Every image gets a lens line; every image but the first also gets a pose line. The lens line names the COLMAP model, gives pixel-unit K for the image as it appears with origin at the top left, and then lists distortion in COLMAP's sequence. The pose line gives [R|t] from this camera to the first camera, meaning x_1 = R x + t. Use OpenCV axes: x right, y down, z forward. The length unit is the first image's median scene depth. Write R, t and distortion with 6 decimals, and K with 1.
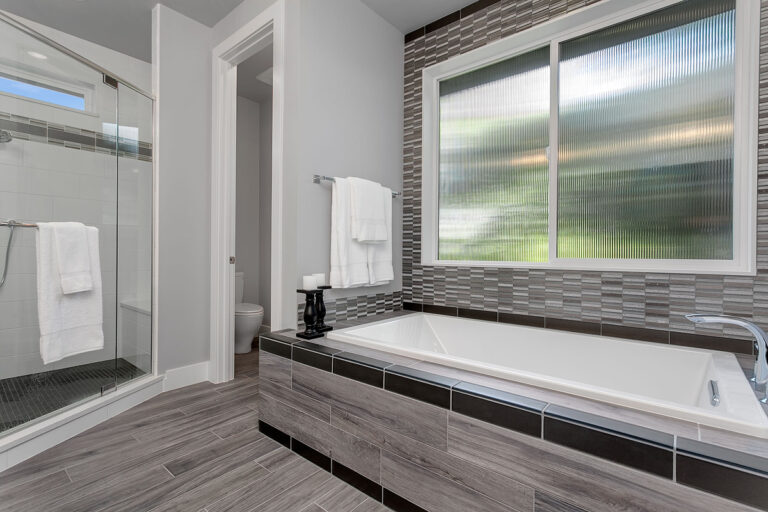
lens RADIAL K [[362.5, 0, 383.6], [0, 362.5, 255.5], [0, 0, 1]] dist [0.002320, 0.000290]
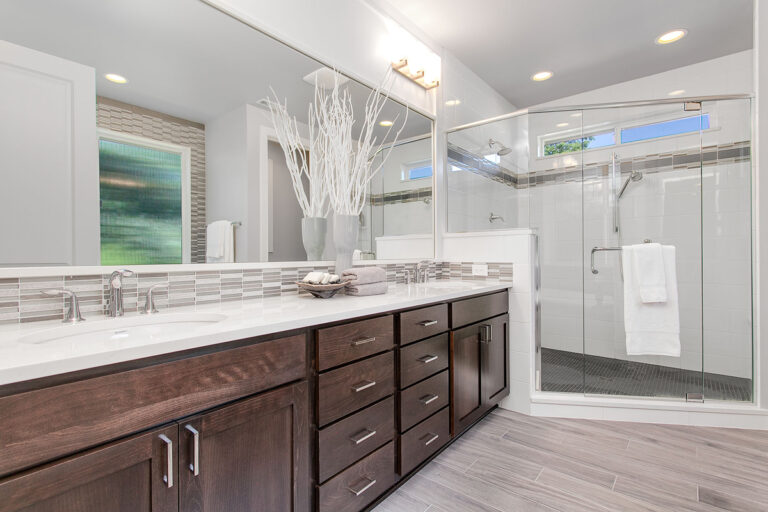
lens RADIAL K [[362.5, 0, 384.1], [0, 362.5, 256.1], [0, 0, 1]] dist [0.002320, 0.000290]
pose [[0.007405, -0.005222, -0.999959, 0.328017], [-0.000672, 0.999986, -0.005227, -0.041088], [0.999972, 0.000711, 0.007402, 0.109385]]
